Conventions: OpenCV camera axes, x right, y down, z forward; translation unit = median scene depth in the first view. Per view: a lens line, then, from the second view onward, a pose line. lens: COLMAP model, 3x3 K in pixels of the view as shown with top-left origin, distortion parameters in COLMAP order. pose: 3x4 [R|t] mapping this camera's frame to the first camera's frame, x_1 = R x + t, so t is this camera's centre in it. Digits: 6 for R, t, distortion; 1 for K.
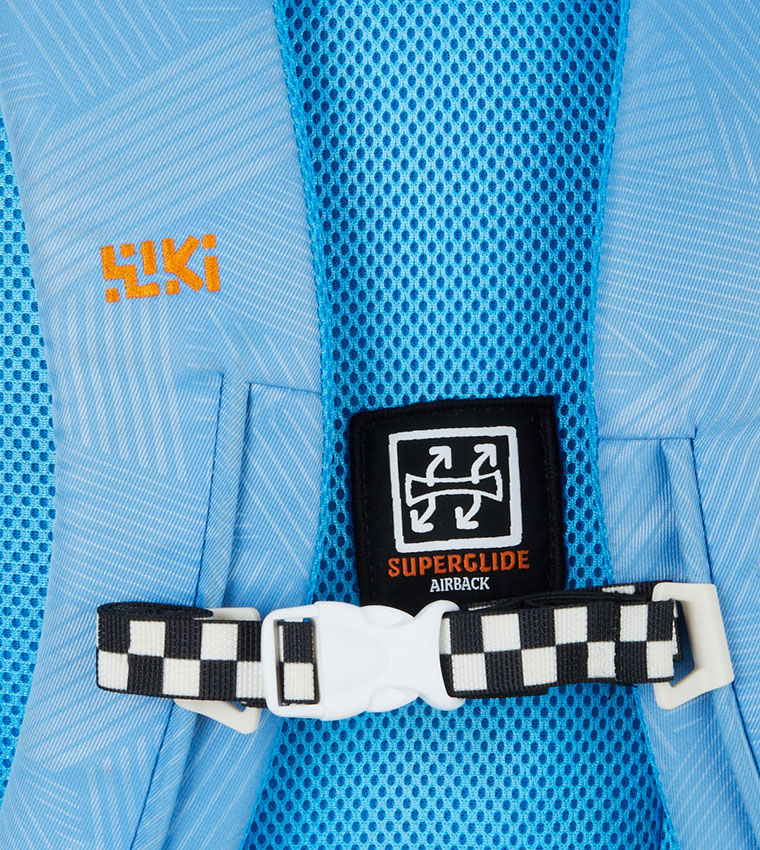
lens RADIAL K [[5935.1, 0, 379.7], [0, 5935.1, 421.8], [0, 0, 1]] dist [0.095156, 0.000000]
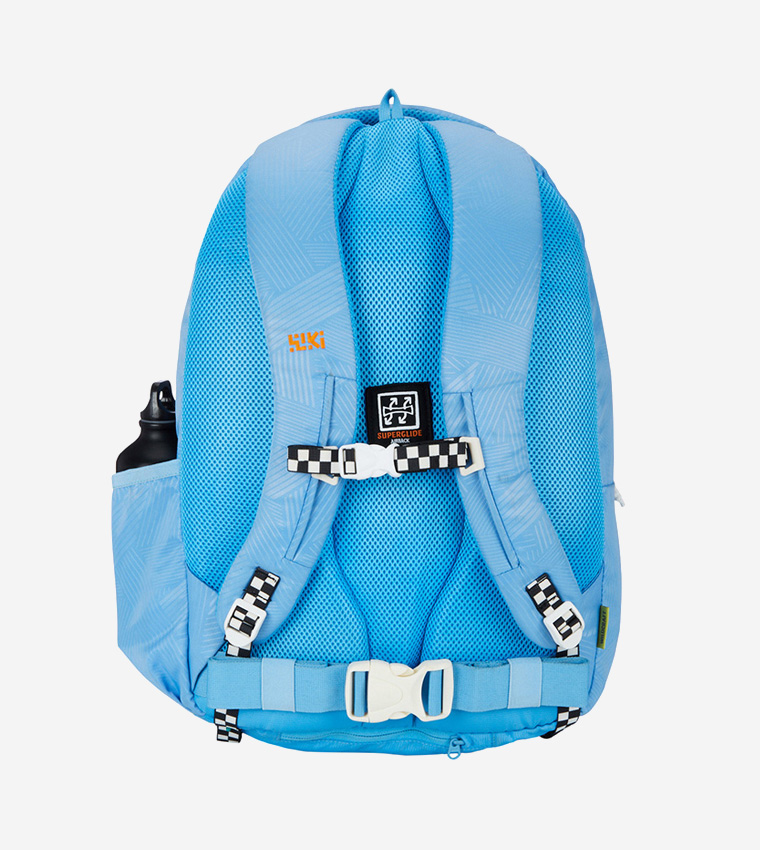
lens RADIAL K [[5935.1, 0, 380.1], [0, 5935.1, 426.1], [0, 0, 1]] dist [0.095156, 0.000000]
pose [[0.999979, -0.005939, -0.002437, 0.010628], [0.005740, 0.997159, -0.075110, 0.261448], [0.002877, 0.075094, 0.997172, -2.205543]]
